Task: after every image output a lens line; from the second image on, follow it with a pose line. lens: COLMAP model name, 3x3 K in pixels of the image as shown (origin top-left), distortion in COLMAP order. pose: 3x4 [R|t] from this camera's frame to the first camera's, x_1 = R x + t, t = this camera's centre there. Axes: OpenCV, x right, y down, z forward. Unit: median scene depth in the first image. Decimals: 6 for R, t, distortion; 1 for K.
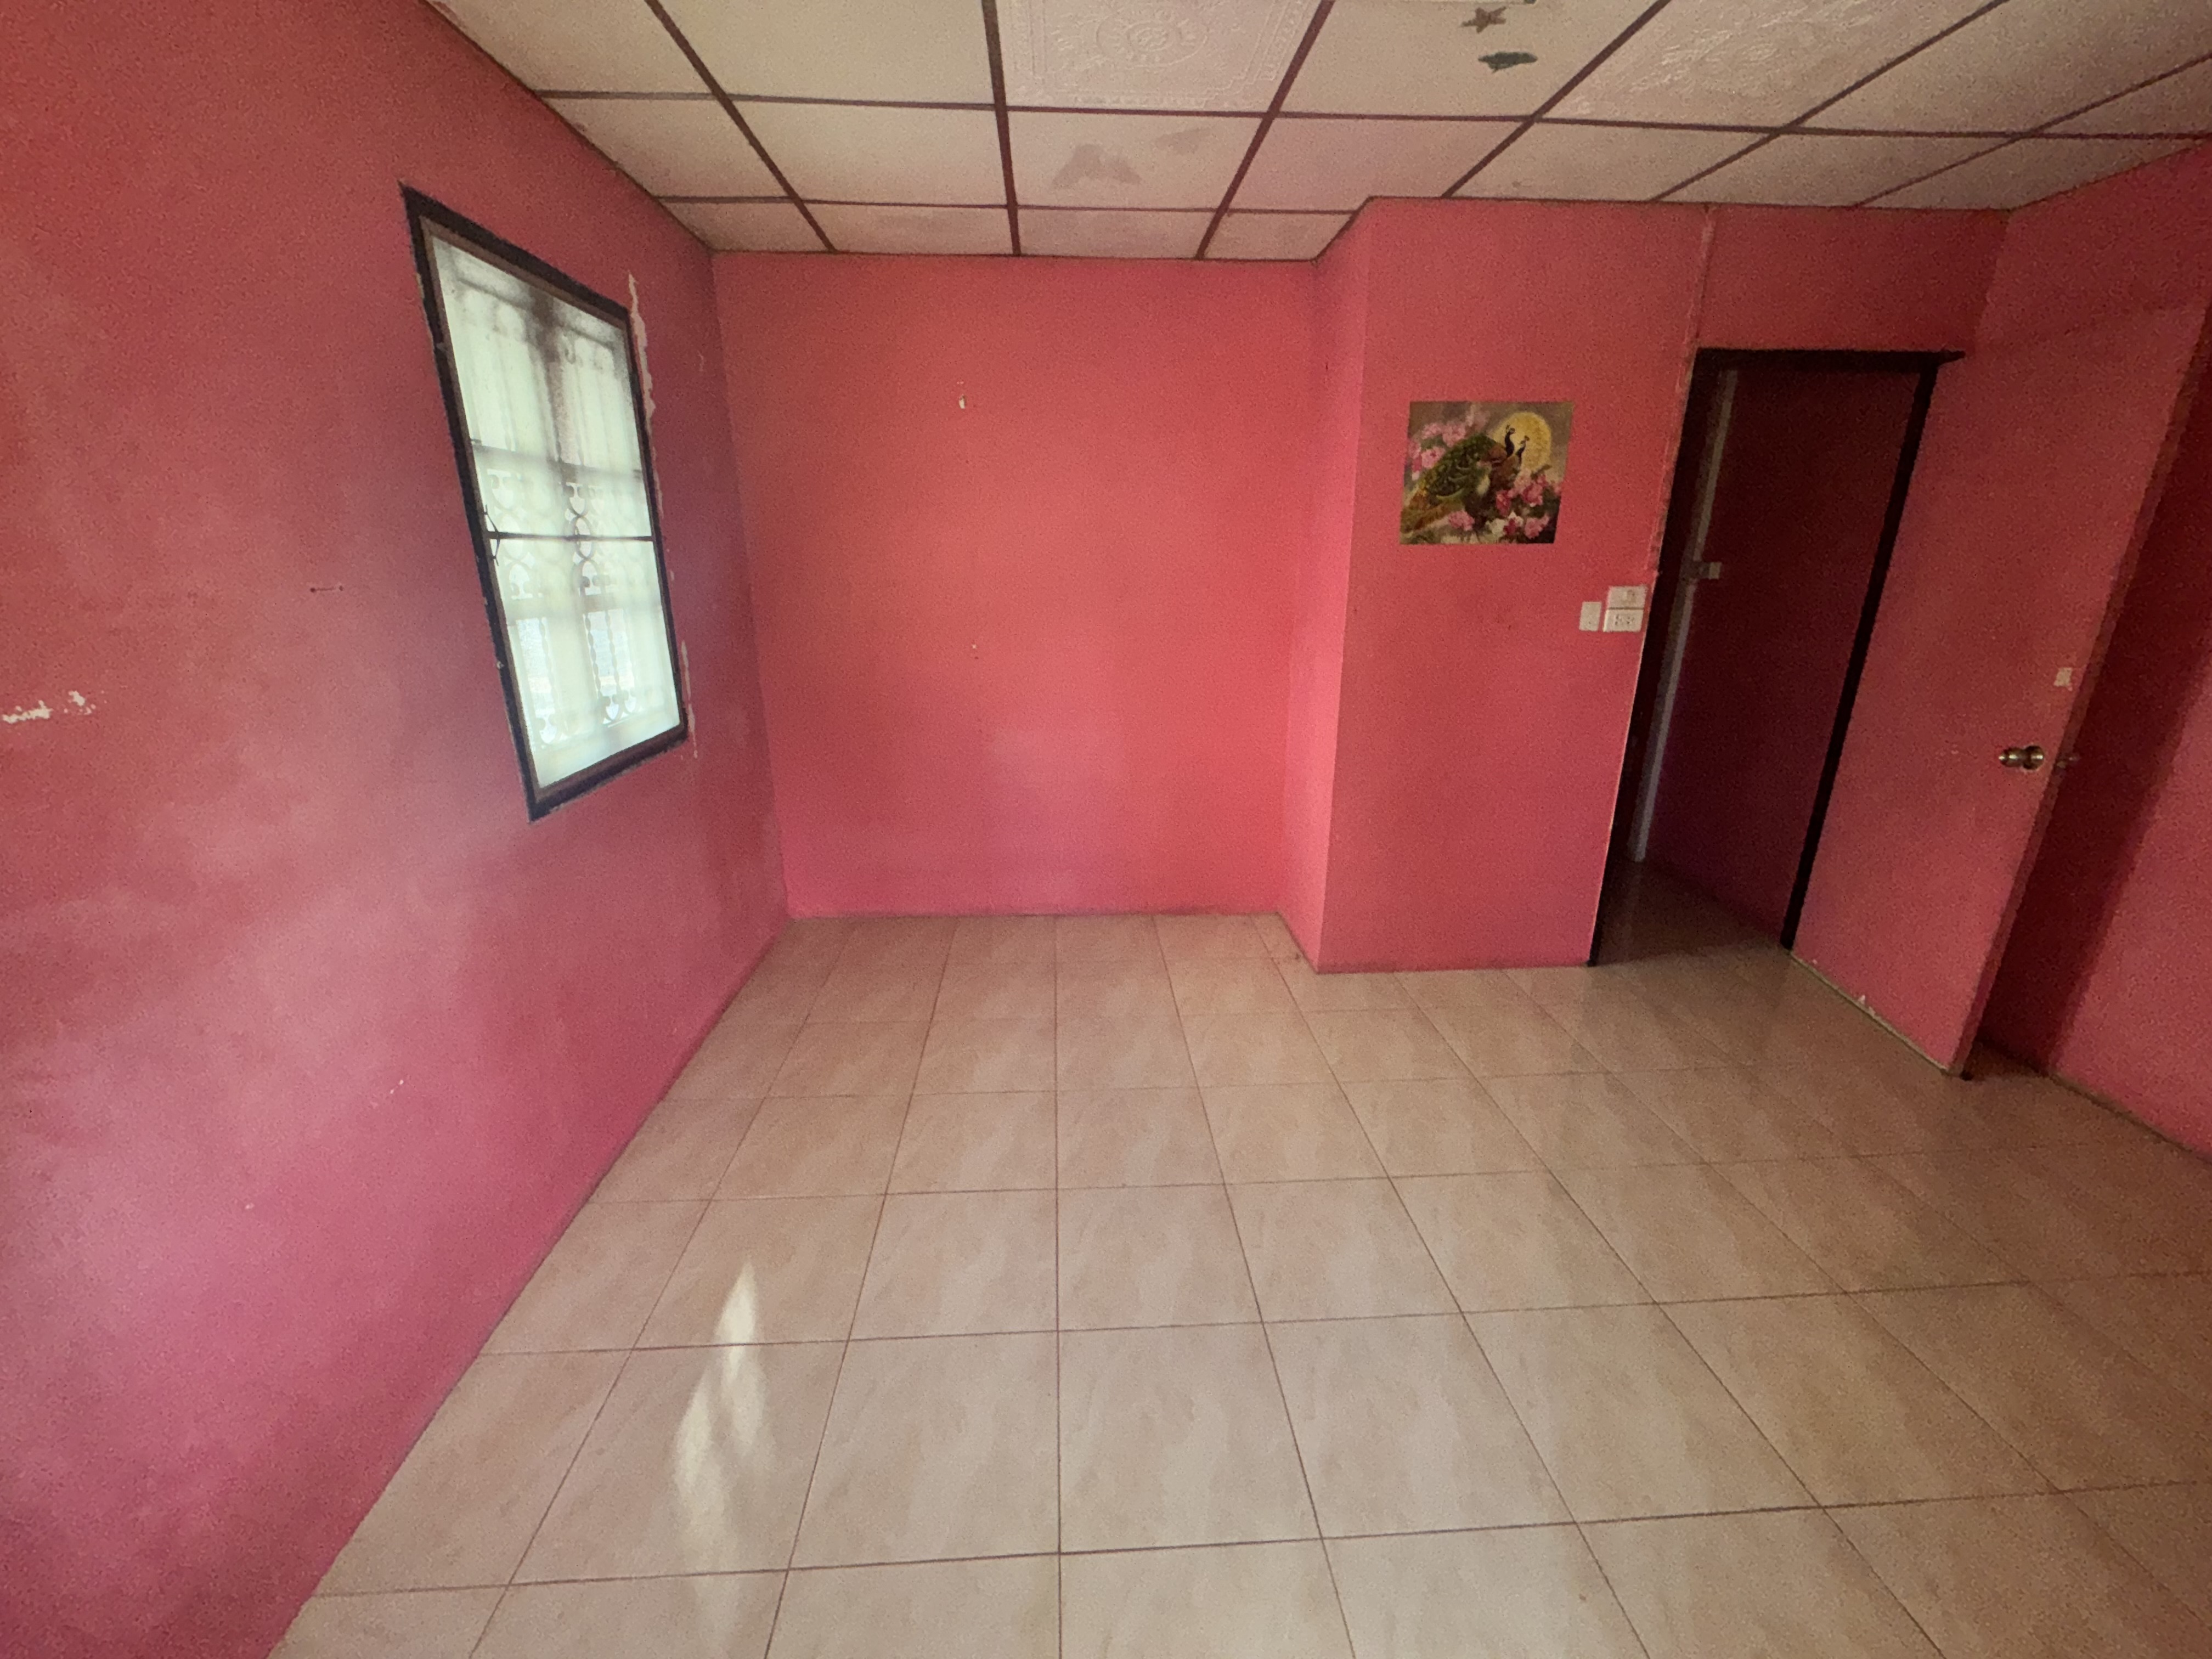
lens RADIAL K [[882.8, 0, 1102.8], [0, 882.8, 830.5], [0, 0, 1]] dist [-0.001194, -0.000317]
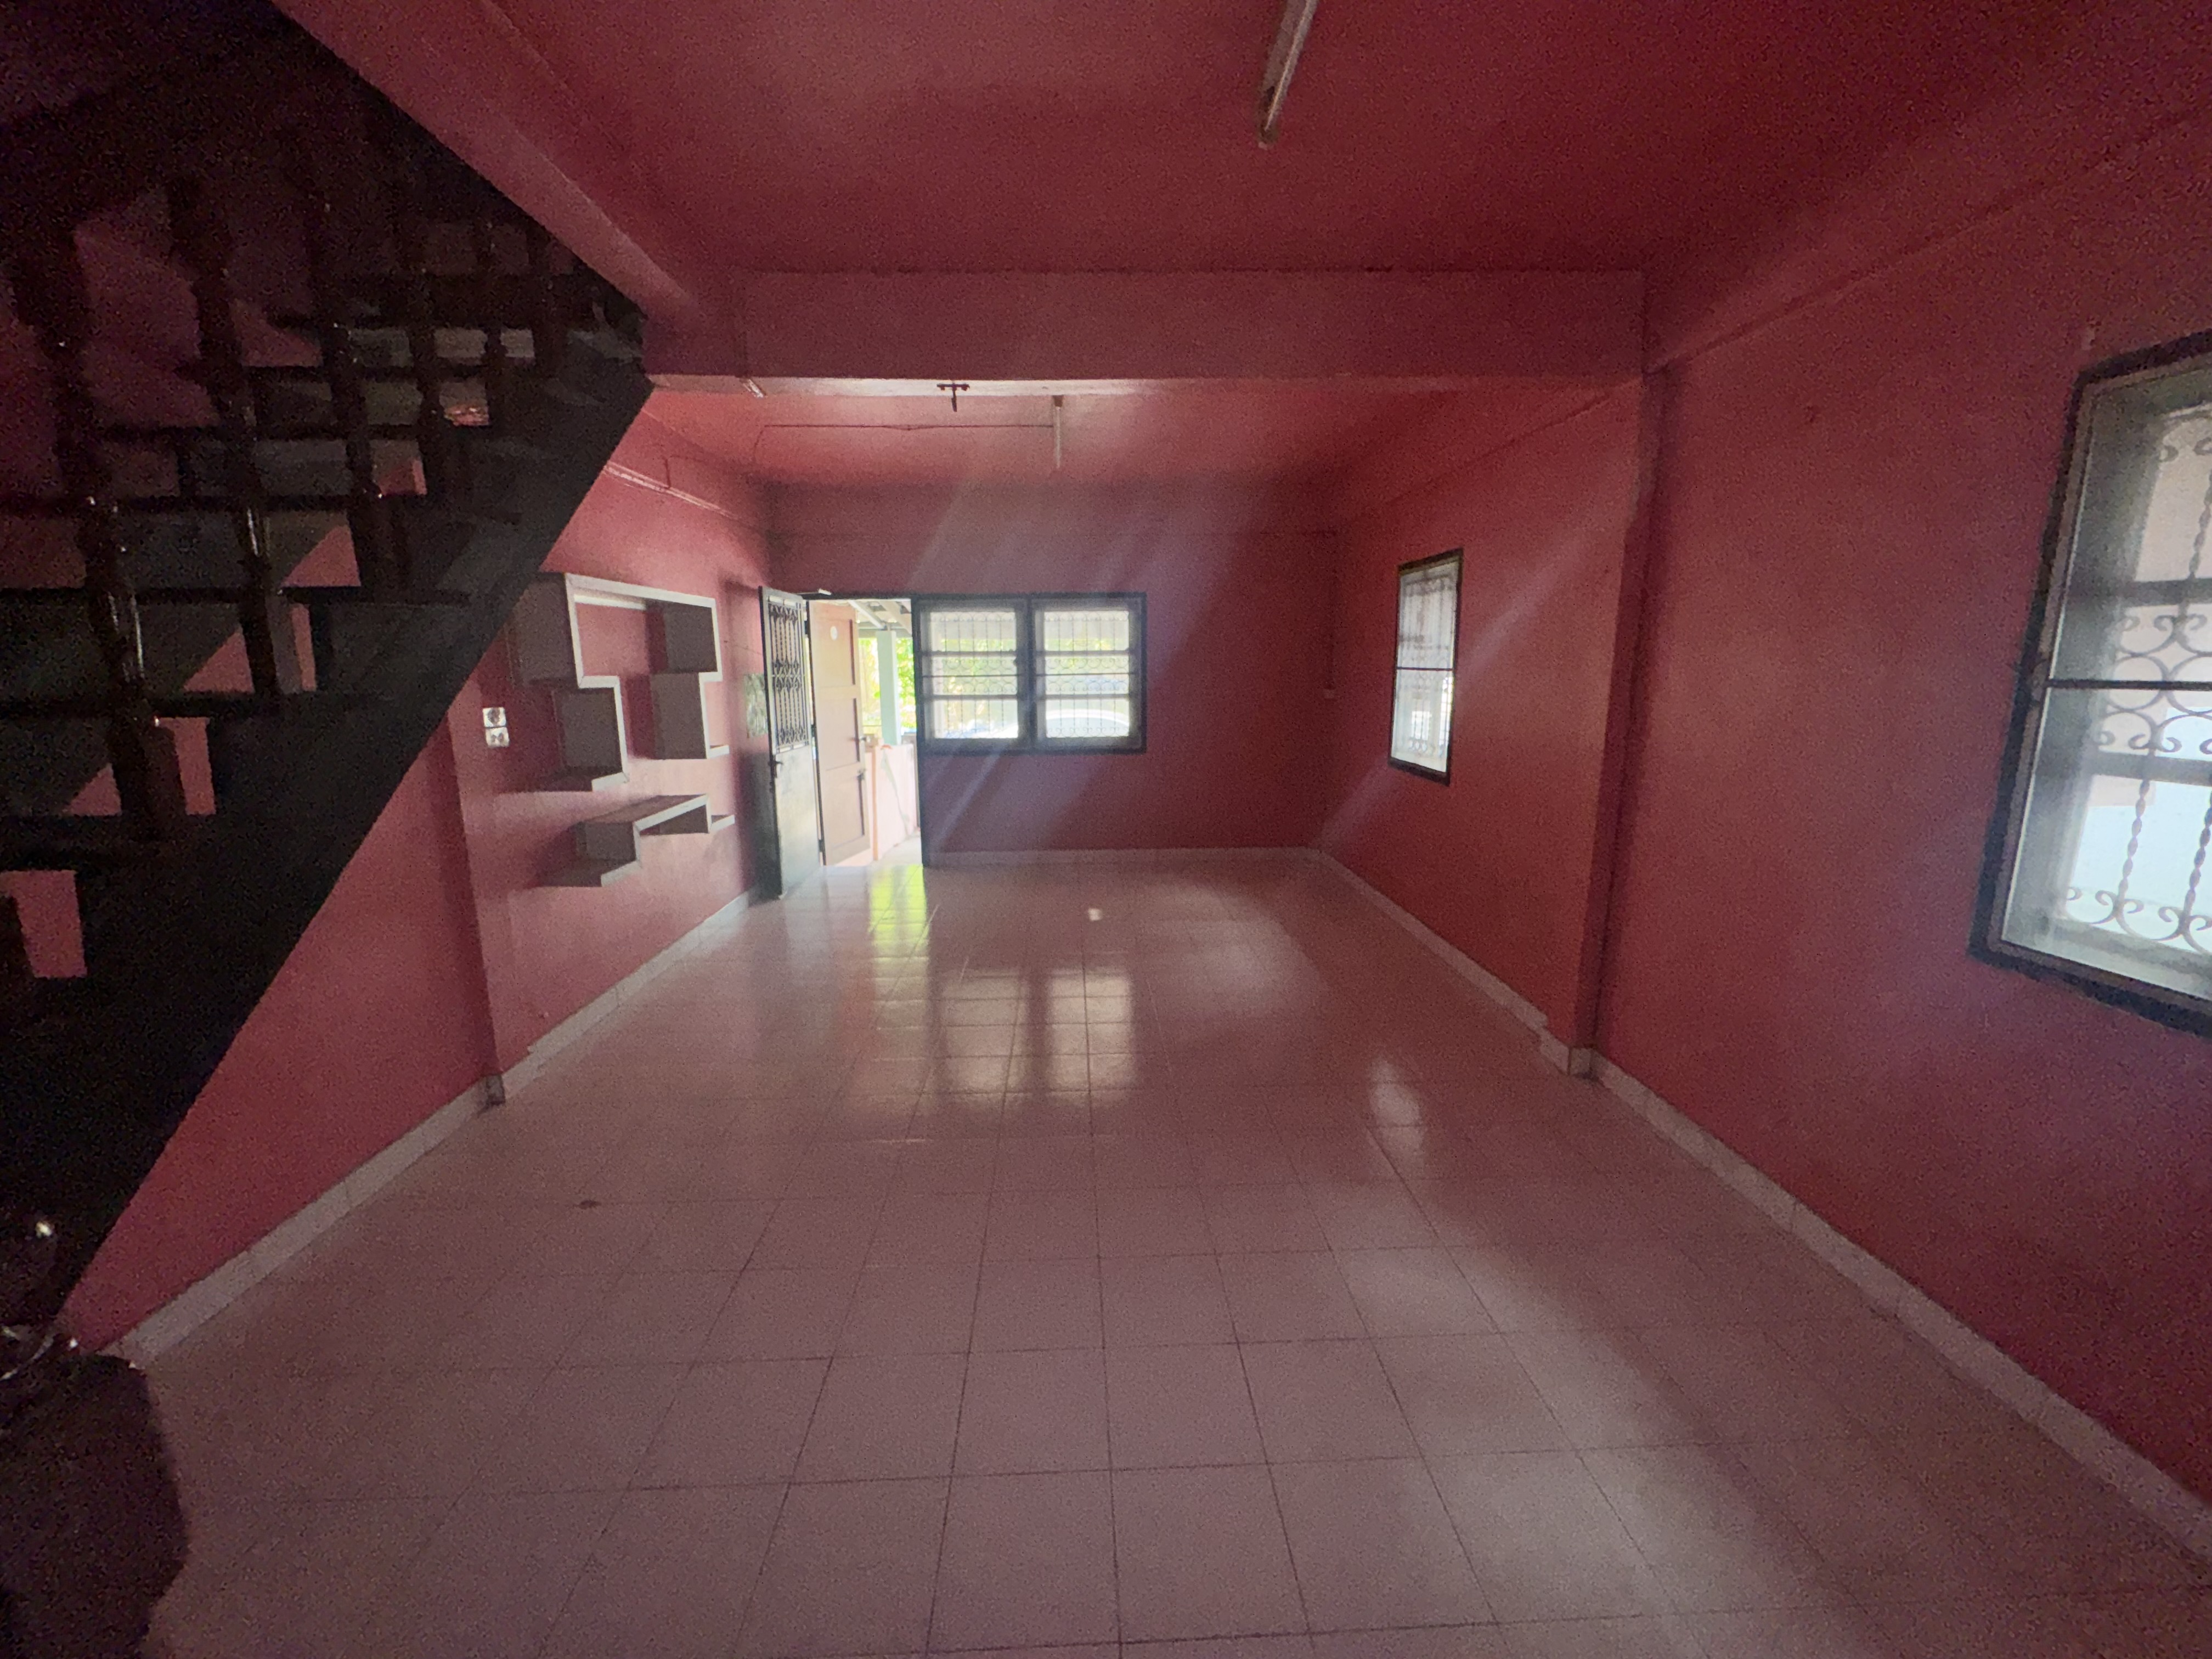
lens RADIAL K [[882.8, 0, 1108.8], [0, 882.8, 821.5], [0, 0, 1]] dist [-0.001194, -0.000317]
pose [[-0.999960, 0.006366, 0.006356, 0.296653], [0.008608, 0.882305, 0.470599, -0.586821], [-0.002612, 0.470635, -0.882324, 1.703133]]
